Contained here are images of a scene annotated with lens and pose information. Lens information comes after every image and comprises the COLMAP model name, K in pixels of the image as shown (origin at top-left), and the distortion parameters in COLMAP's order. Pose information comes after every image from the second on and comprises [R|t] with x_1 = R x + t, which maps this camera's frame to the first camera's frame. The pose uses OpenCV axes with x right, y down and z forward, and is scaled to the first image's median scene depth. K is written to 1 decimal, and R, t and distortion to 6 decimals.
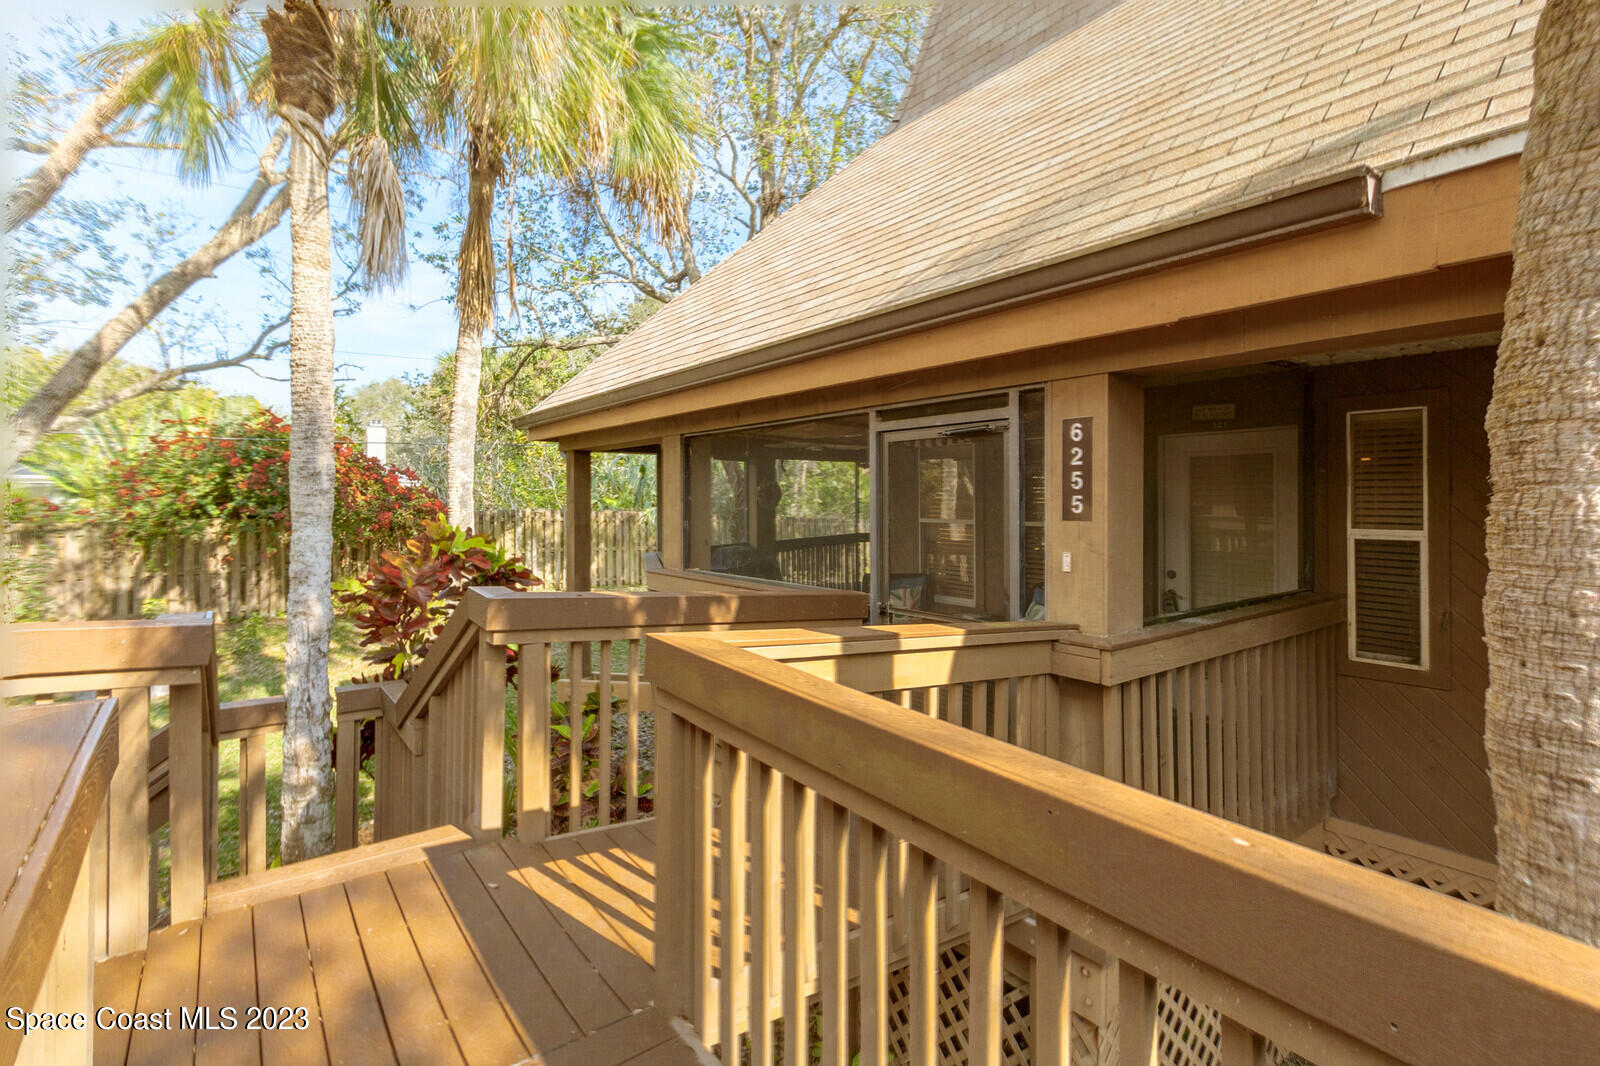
lens RADIAL K [[766.0, 0, 798.0], [0, 766.0, 494.0], [0, 0, 1]] dist [-0.000694, -0.000328]
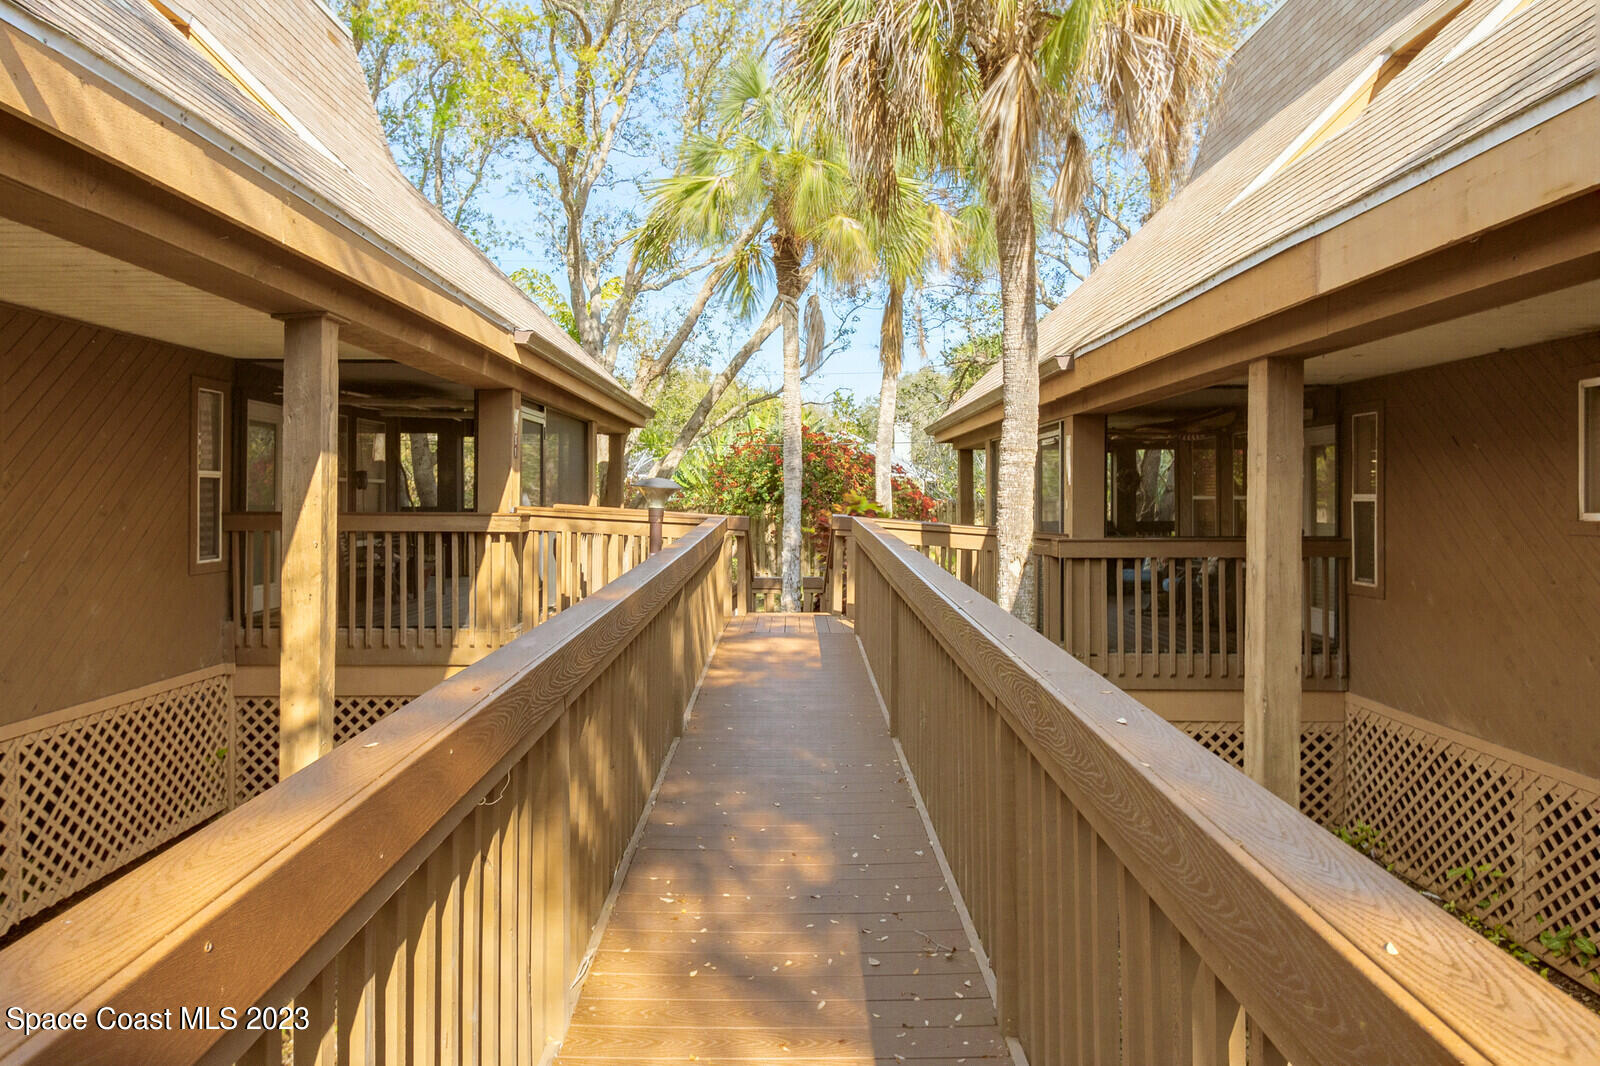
lens RADIAL K [[1211.2, 0, 800.0], [0, 1211.2, 533.0], [0, 0, 1]] dist [-0.001474, -0.000273]
pose [[0.799218, 0.015460, -0.600842, 1.391201], [0.001878, 0.999600, 0.028219, 0.056616], [0.601038, -0.023682, 0.798869, -1.651718]]
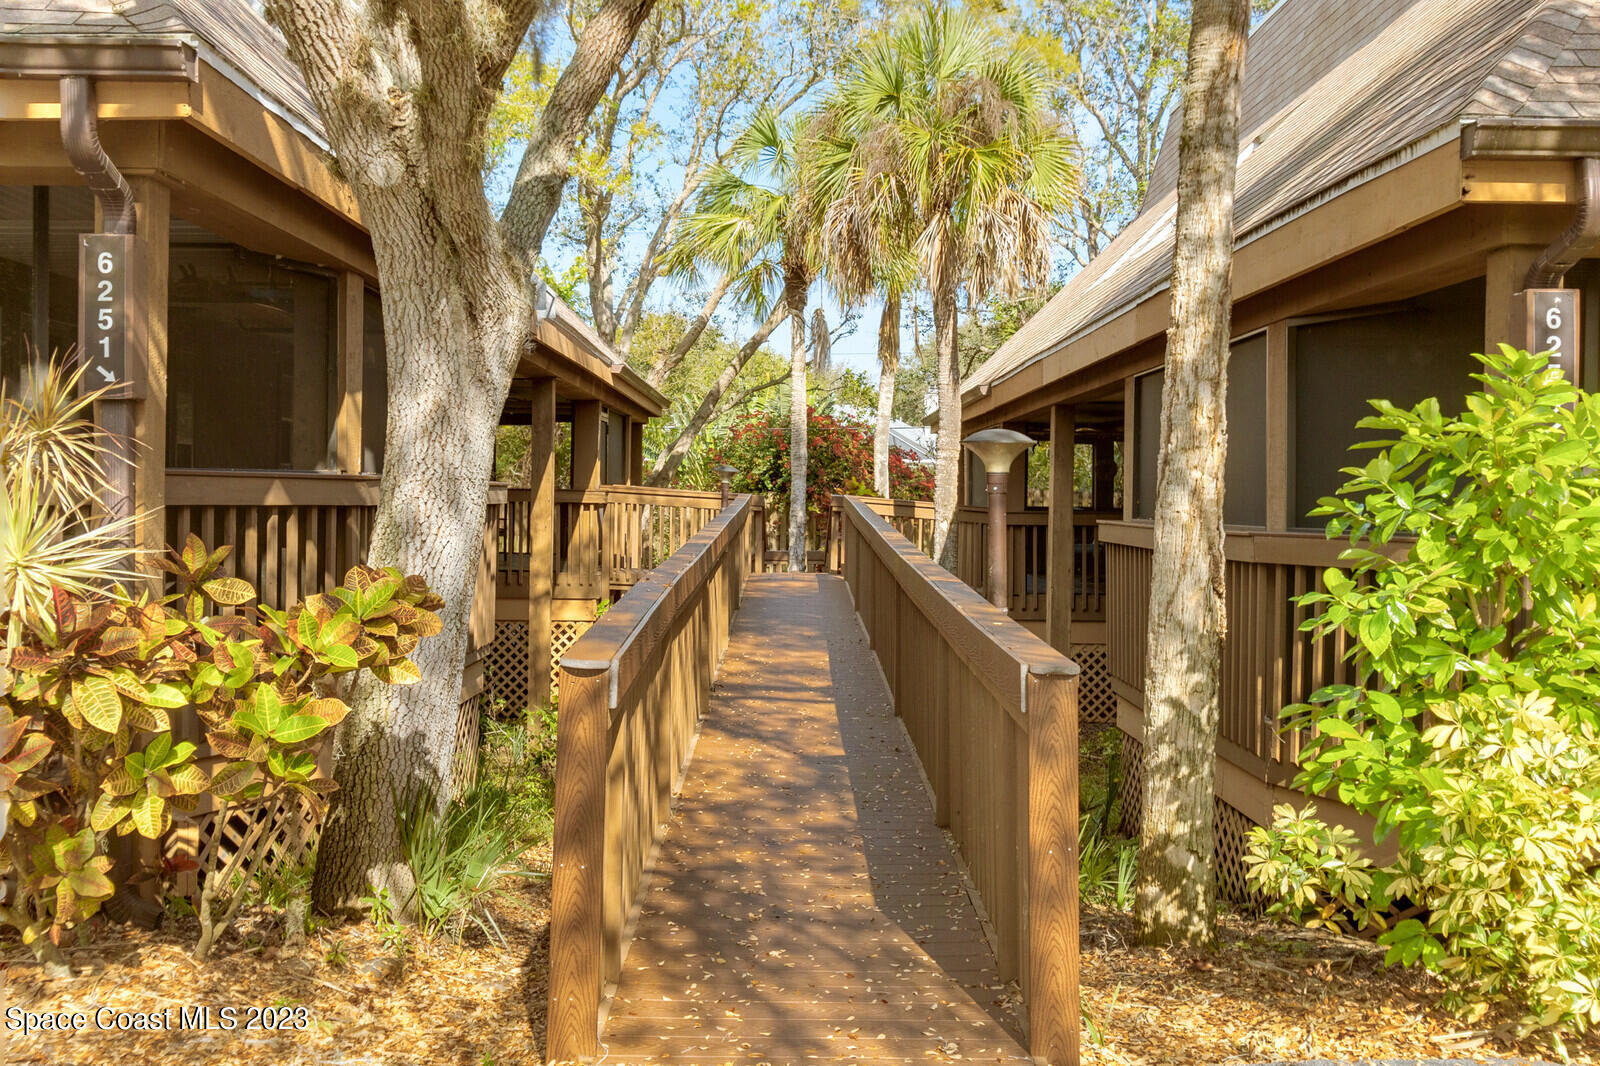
lens RADIAL K [[1543.0, 0, 800.0], [0, 1543.0, 533.0], [0, 0, 1]] dist [-0.001984, -0.006456]
pose [[0.797395, 0.021859, -0.603062, 1.963219], [-0.006269, 0.999590, 0.027944, 0.069020], [0.603426, -0.018502, 0.797205, -2.413789]]
